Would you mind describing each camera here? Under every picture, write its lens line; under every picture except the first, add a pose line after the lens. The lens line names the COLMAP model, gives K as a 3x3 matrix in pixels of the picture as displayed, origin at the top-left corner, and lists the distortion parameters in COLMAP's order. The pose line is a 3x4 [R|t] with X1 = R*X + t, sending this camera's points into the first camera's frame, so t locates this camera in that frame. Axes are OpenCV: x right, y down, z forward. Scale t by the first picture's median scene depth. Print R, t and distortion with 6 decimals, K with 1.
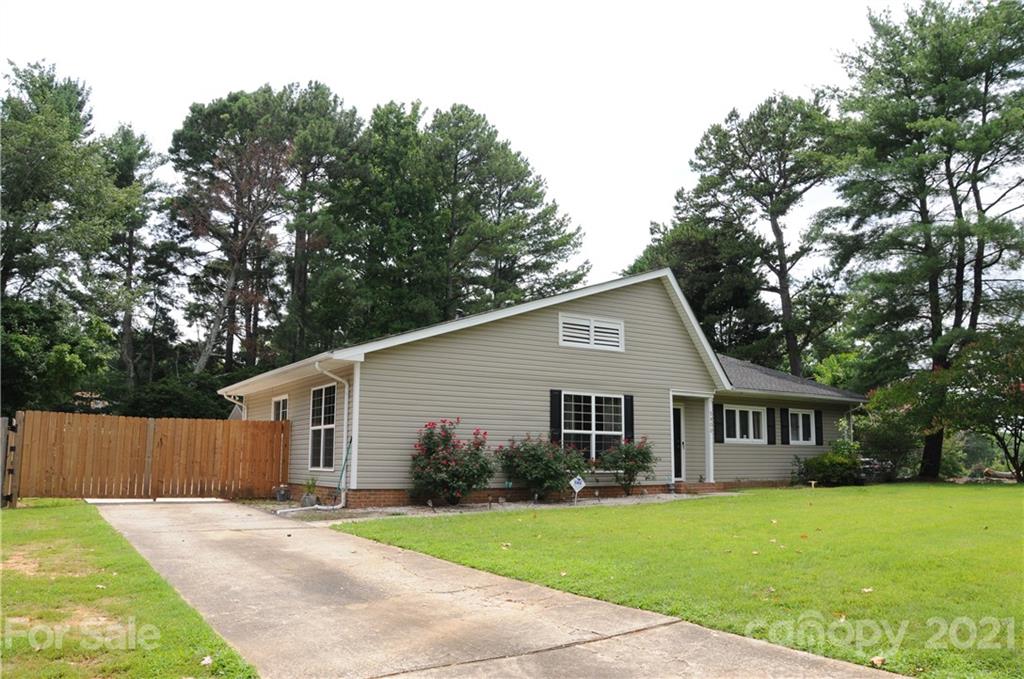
lens RADIAL K [[798.2, 0, 516.5], [0, 798.2, 353.8], [0, 0, 1]] dist [-0.170290, 0.120161]
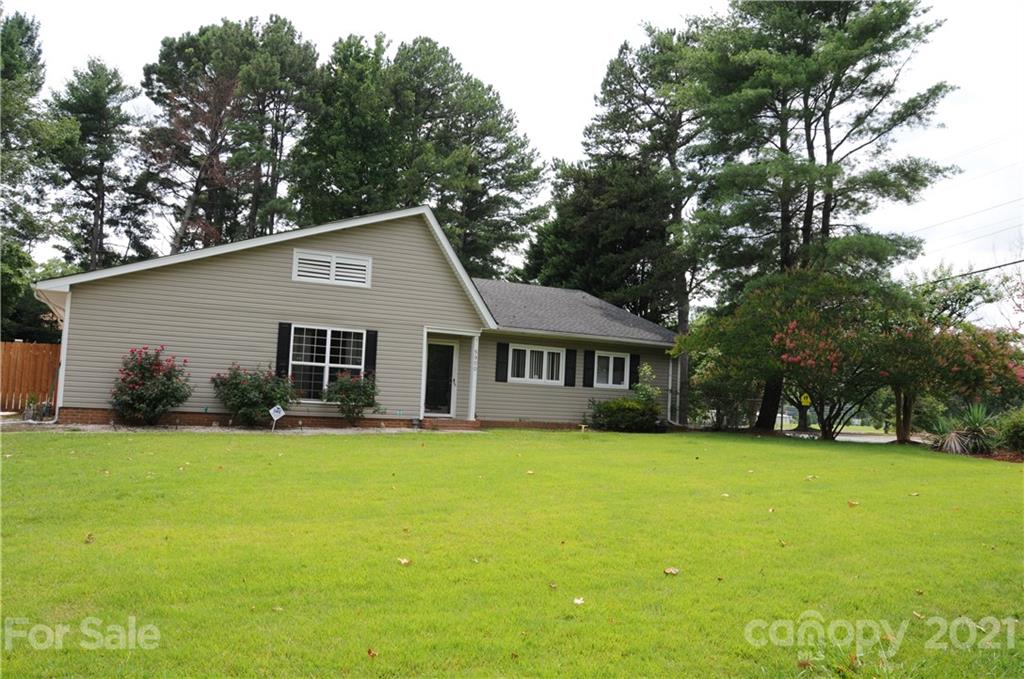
lens RADIAL K [[798.2, 0, 516.5], [0, 798.2, 353.8], [0, 0, 1]] dist [-0.170290, 0.120161]
pose [[0.995696, 0.035854, -0.085459, 0.356434], [-0.028711, 0.996102, 0.083400, -0.007405], [0.088116, -0.080587, 0.992845, -0.002476]]
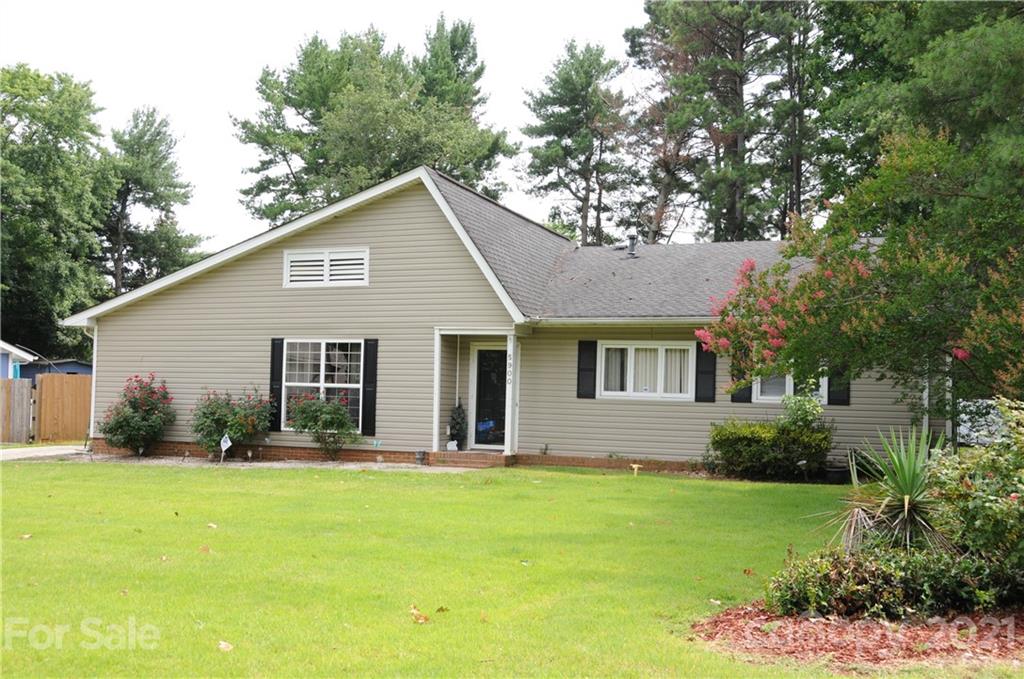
lens RADIAL K [[1028.3, 0, 512.0], [0, 1028.3, 339.5], [0, 0, 1]] dist [-0.019134, -0.007722]
pose [[0.590789, -0.036017, -0.806022, 0.918955], [0.093847, 0.995290, 0.024312, 0.035085], [0.801350, -0.090006, 0.591386, 0.425212]]
